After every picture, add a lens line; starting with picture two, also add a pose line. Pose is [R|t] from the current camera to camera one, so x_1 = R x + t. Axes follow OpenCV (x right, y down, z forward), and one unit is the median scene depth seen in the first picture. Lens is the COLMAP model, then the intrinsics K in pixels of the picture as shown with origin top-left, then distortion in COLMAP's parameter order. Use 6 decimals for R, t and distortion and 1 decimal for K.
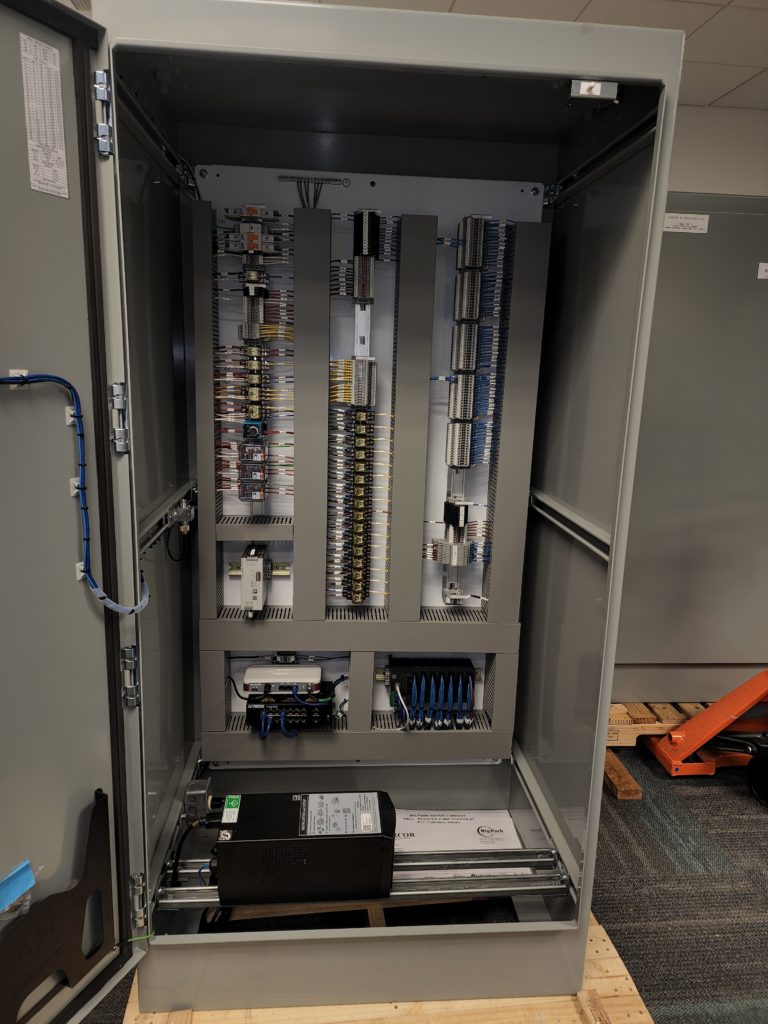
lens RADIAL K [[709.5, 0, 387.3], [0, 709.5, 513.0], [0, 0, 1]] dist [-0.000906, -0.013830]
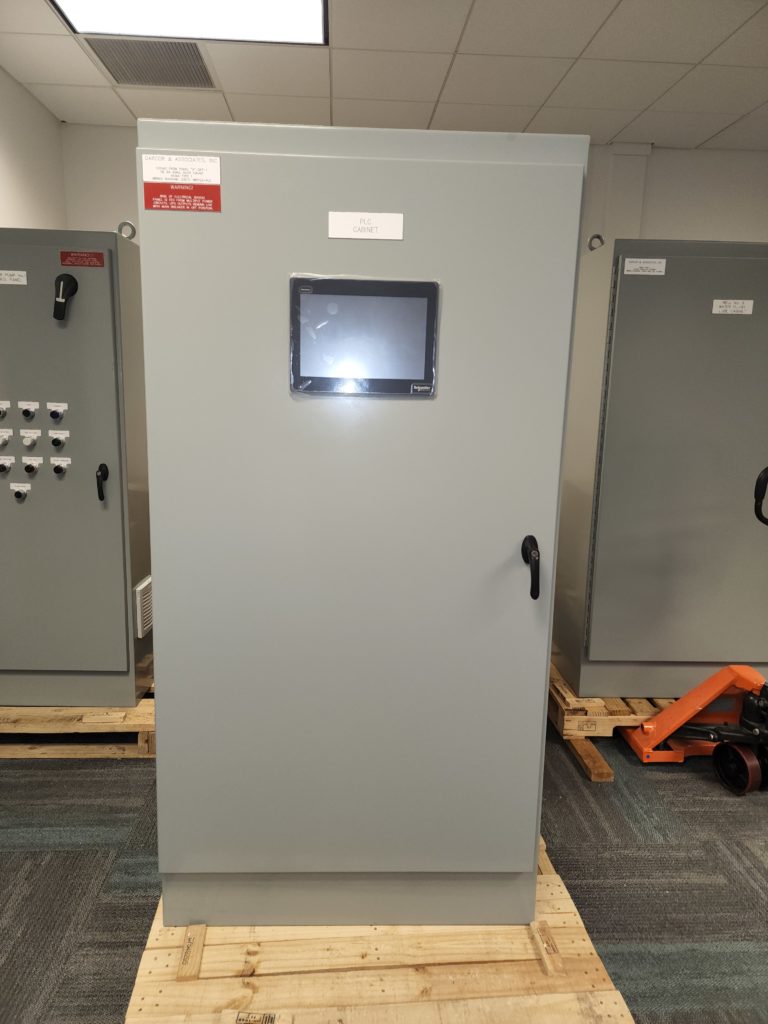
lens RADIAL K [[709.5, 0, 380.4], [0, 709.5, 510.3], [0, 0, 1]] dist [-0.000906, -0.013830]
pose [[0.999014, -0.001849, -0.044355, 0.046452], [0.000190, 0.999302, -0.037359, 0.022906], [0.044393, 0.037313, 0.998317, -0.136233]]
